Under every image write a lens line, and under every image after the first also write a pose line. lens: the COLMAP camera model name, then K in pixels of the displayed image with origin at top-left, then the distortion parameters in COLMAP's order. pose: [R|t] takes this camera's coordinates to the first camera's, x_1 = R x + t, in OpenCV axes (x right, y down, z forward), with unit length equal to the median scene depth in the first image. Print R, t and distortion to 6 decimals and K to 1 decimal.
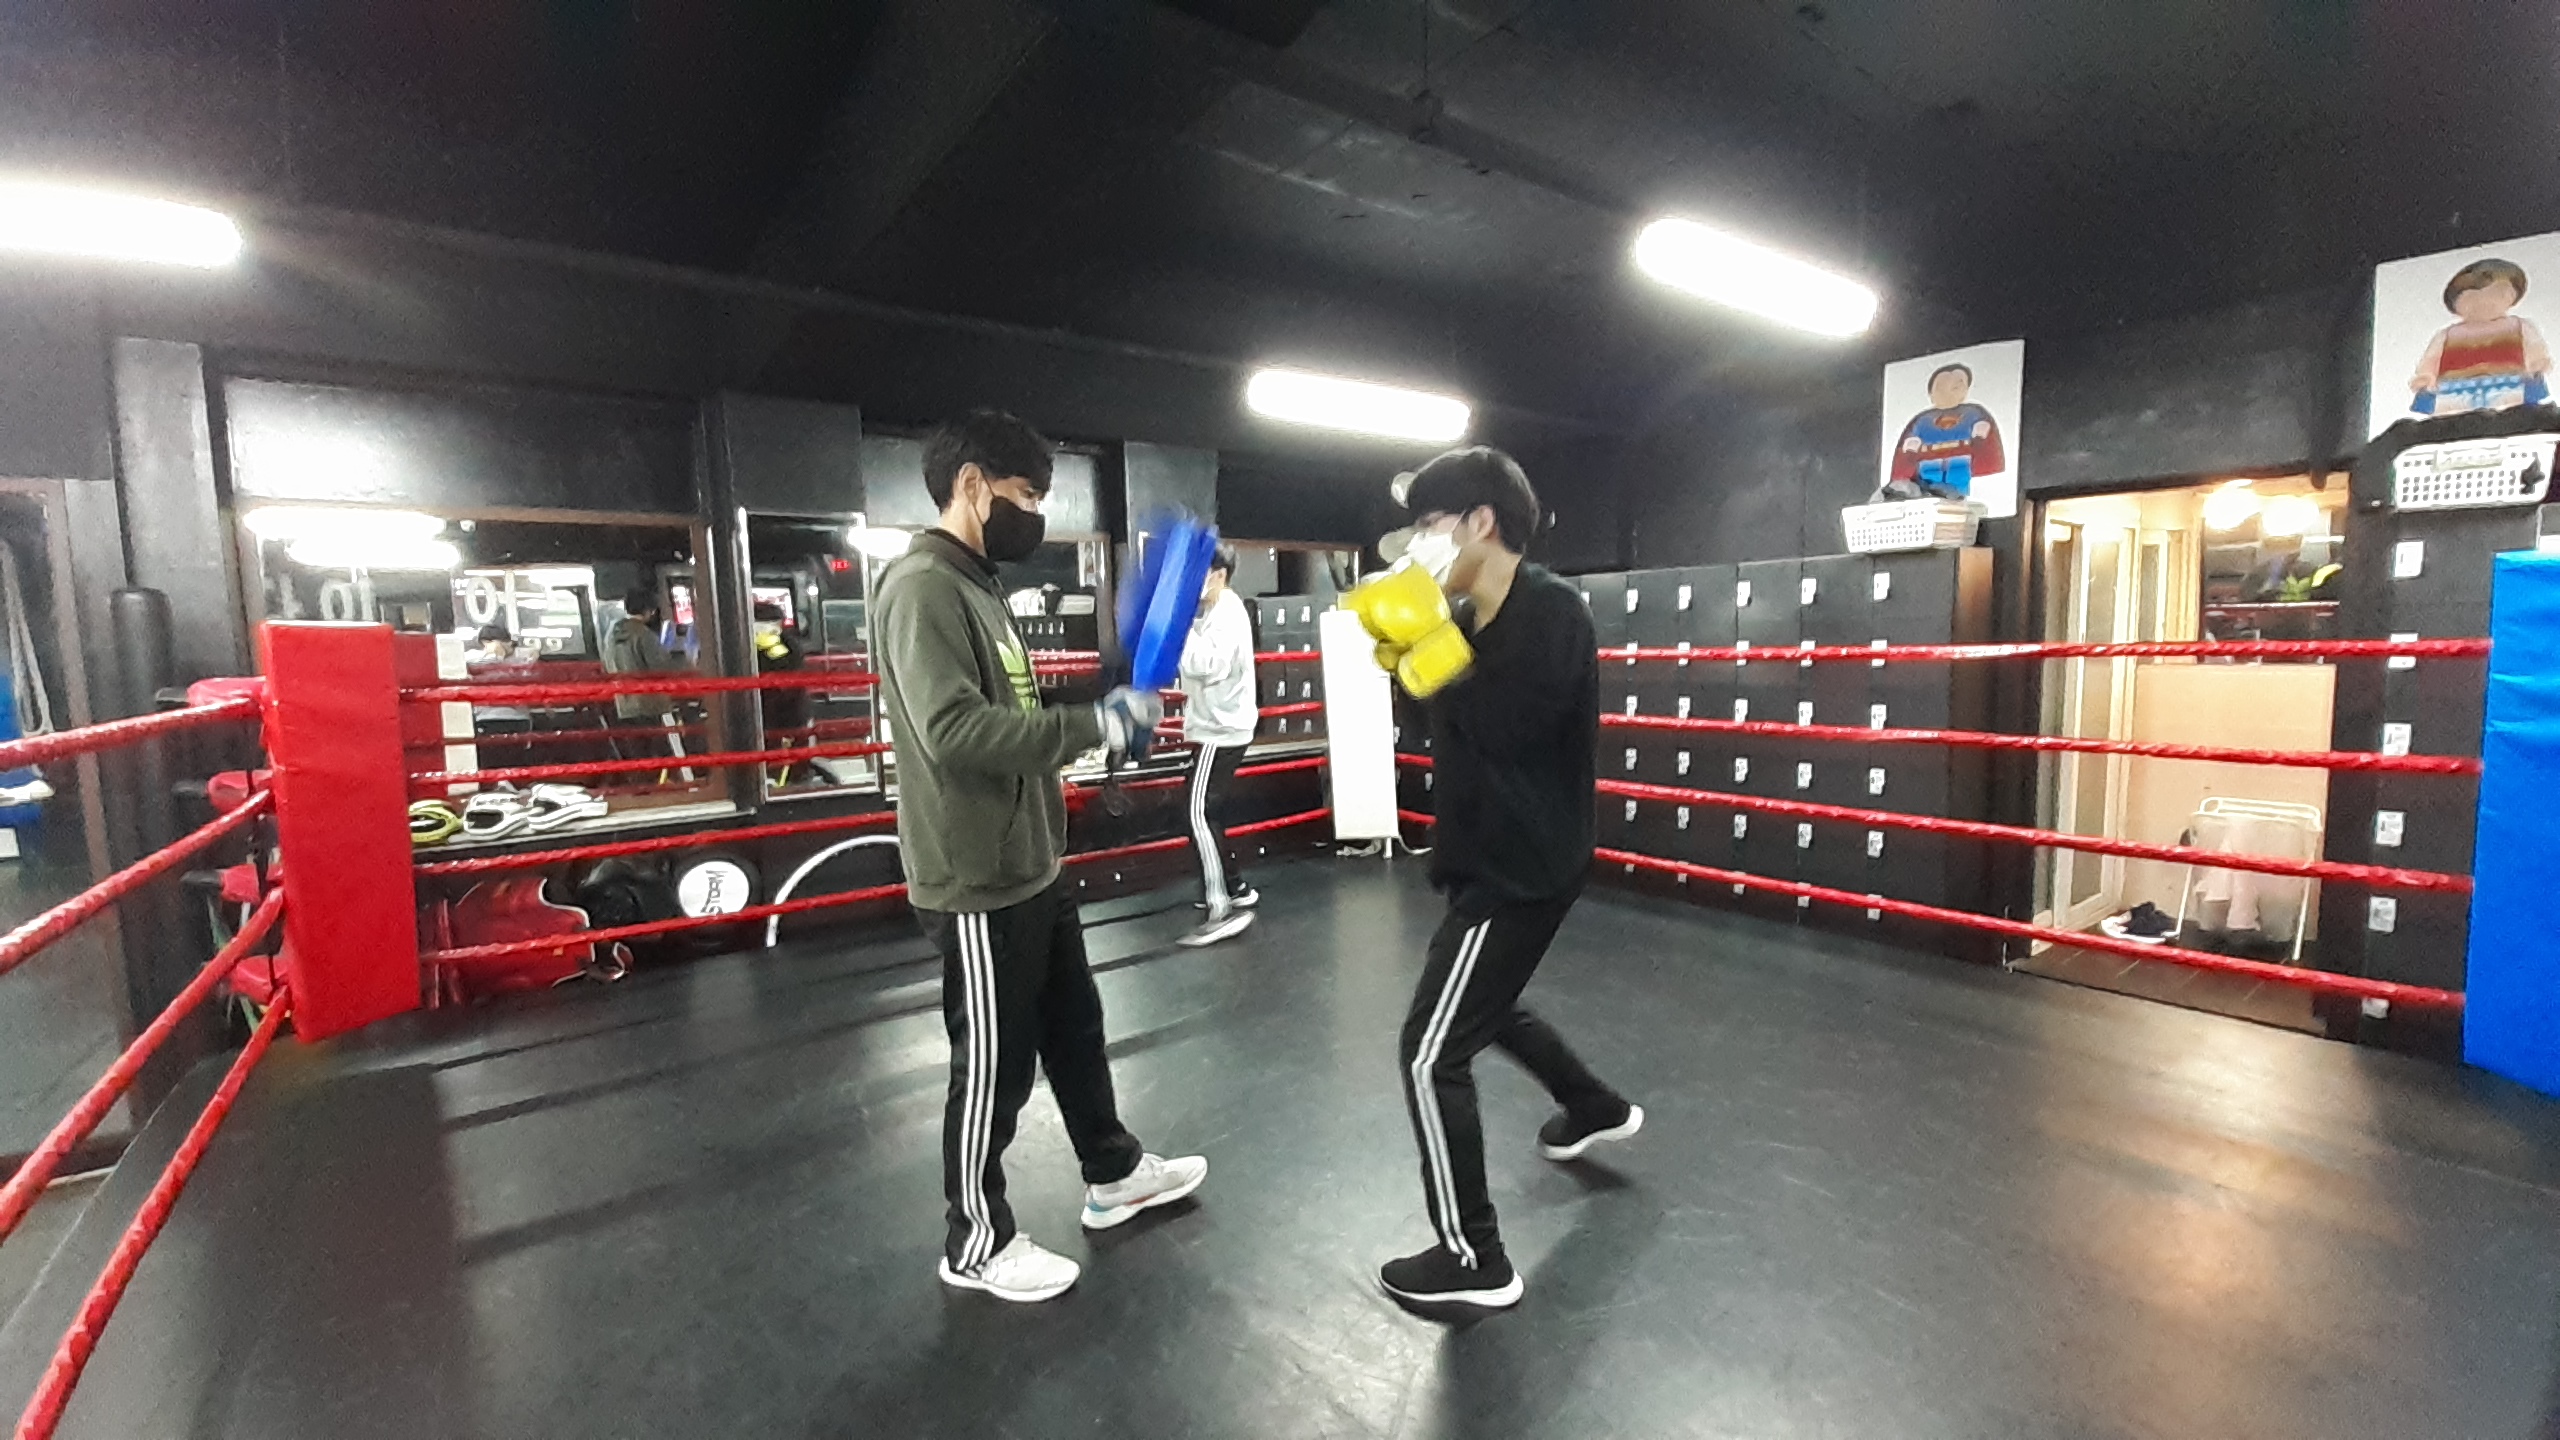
lens RADIAL K [[1018.2, 0, 1272.4], [0, 1018.2, 731.9], [0, 0, 1]] dist [-0.018660, 0.000329]
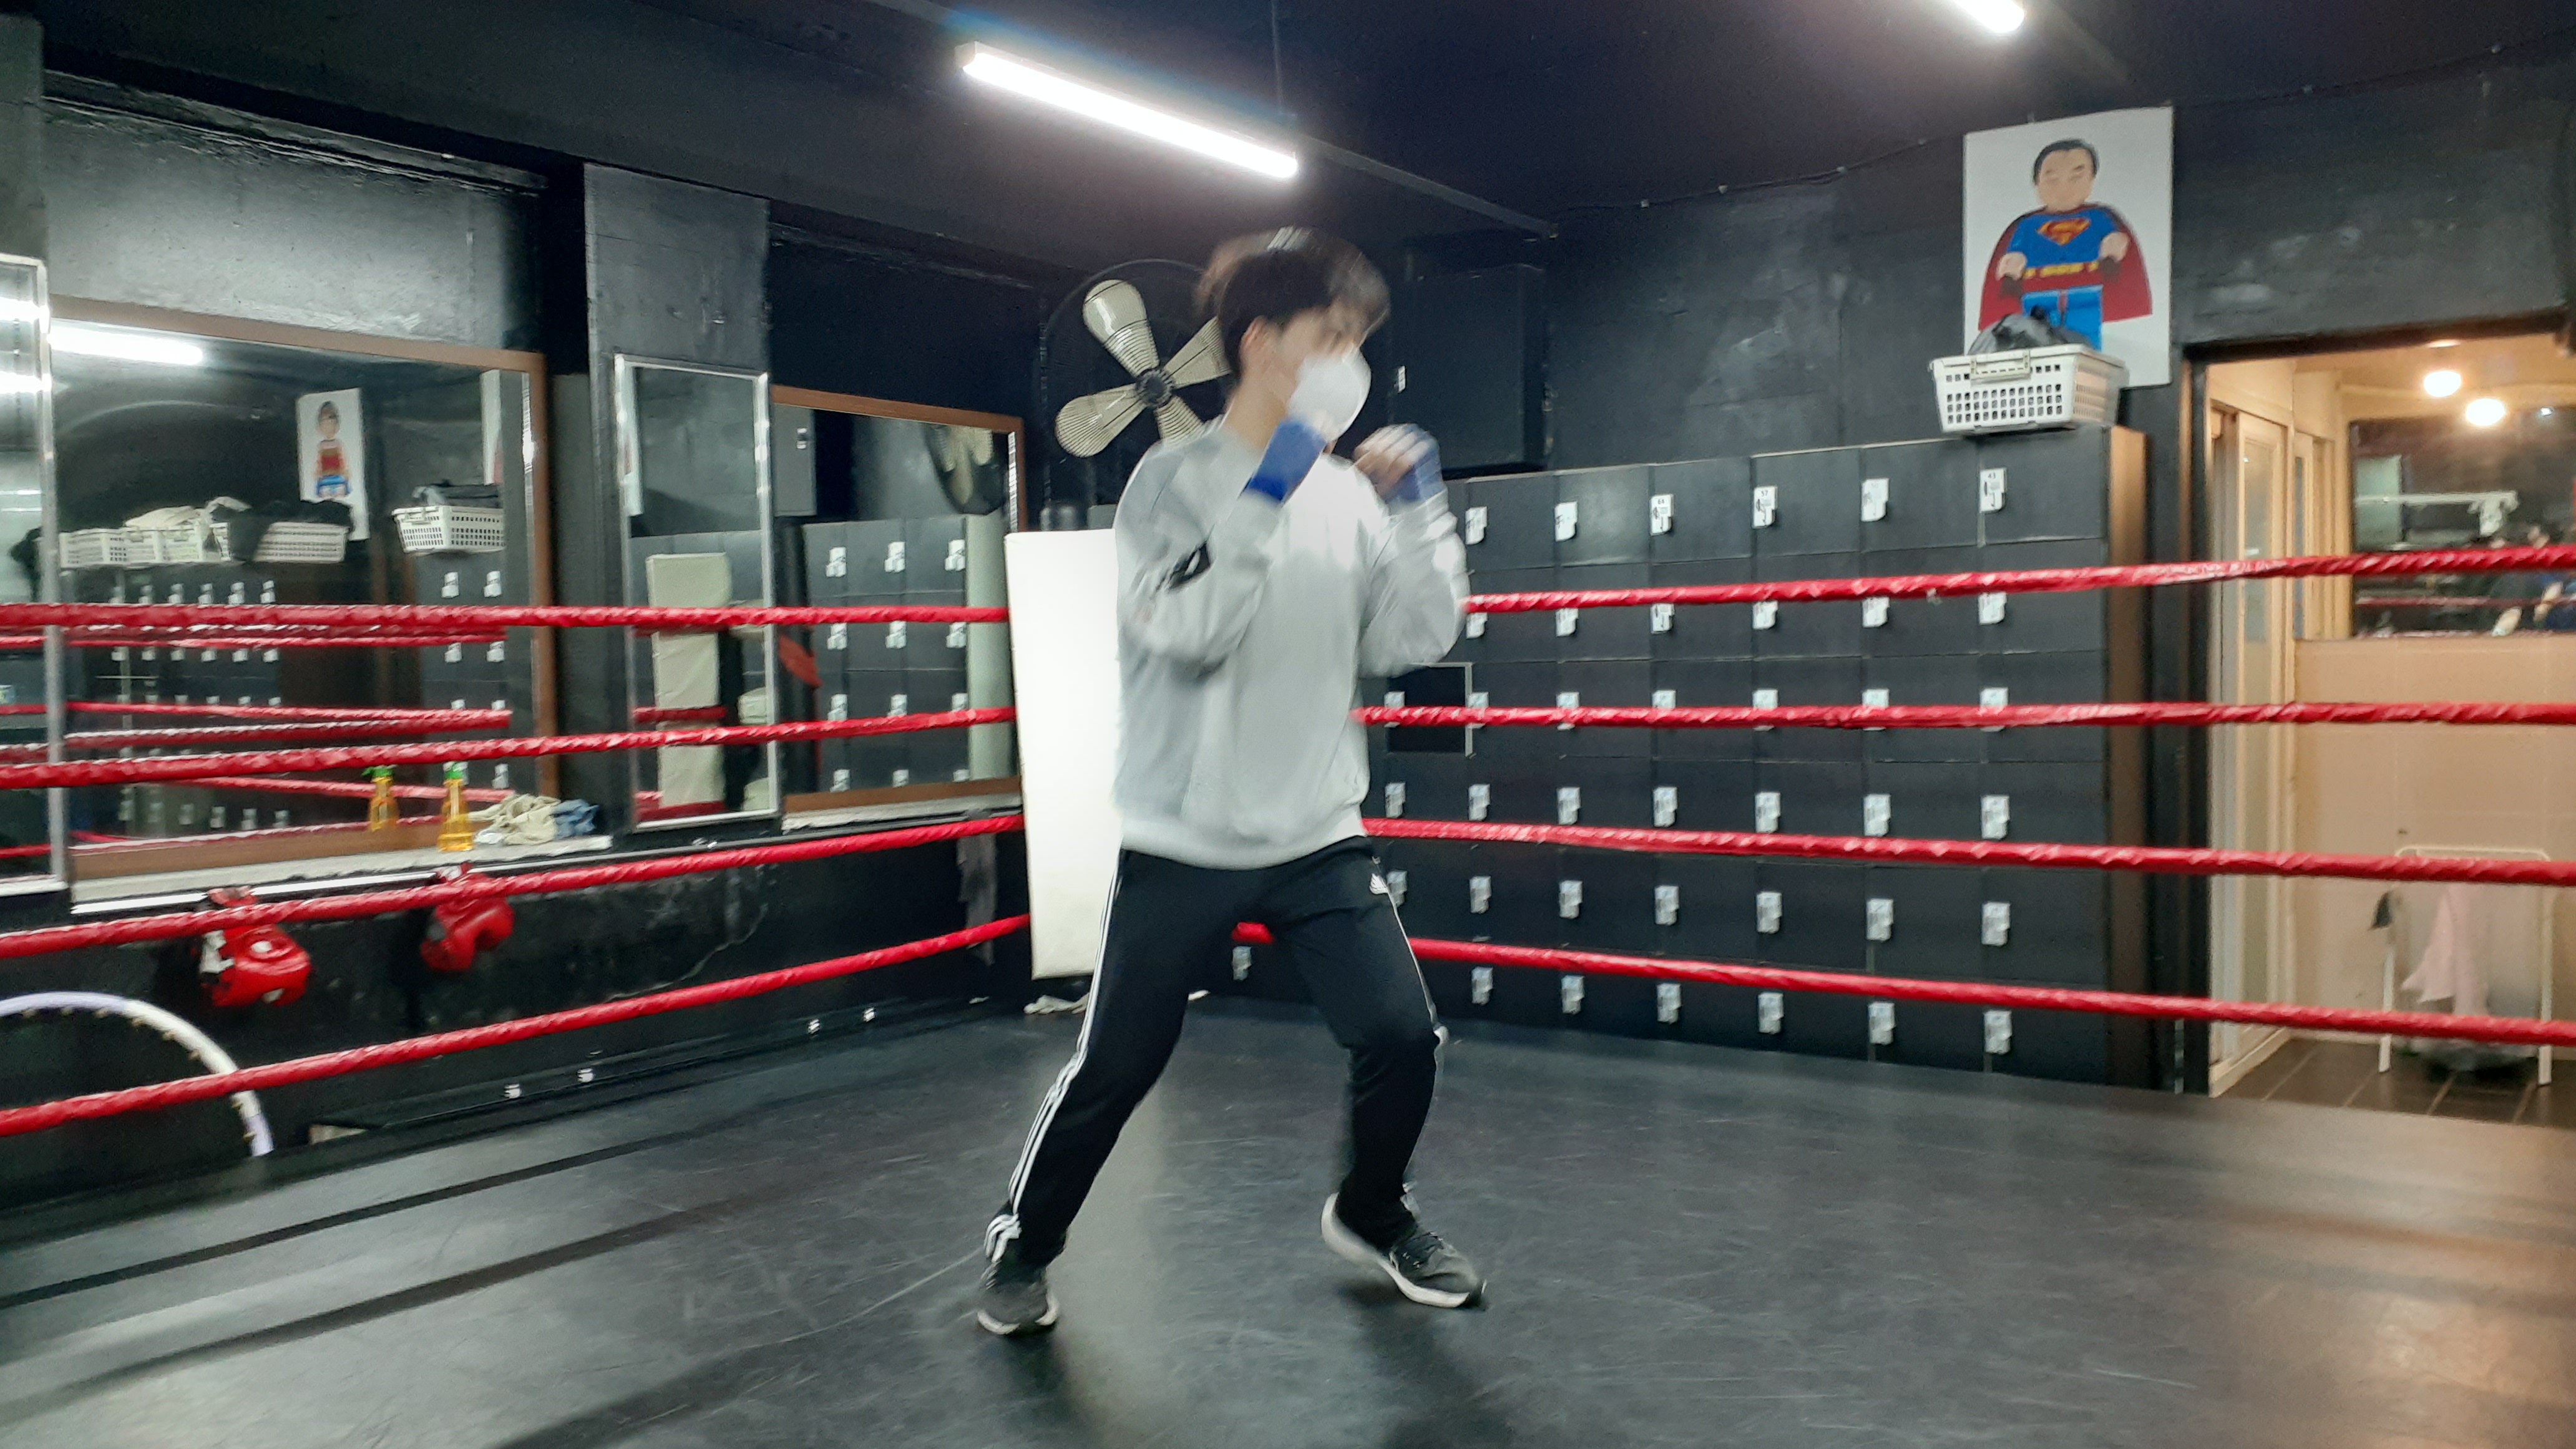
lens RADIAL K [[2066.5, 0, 1282.3], [0, 2066.5, 755.0], [0, 0, 1]] dist [0.113249, -0.252154]
pose [[0.944206, -0.006305, 0.329294, -0.203515], [0.025511, 0.998213, -0.054035, 0.068528], [-0.328365, 0.059421, 0.942680, -0.026953]]
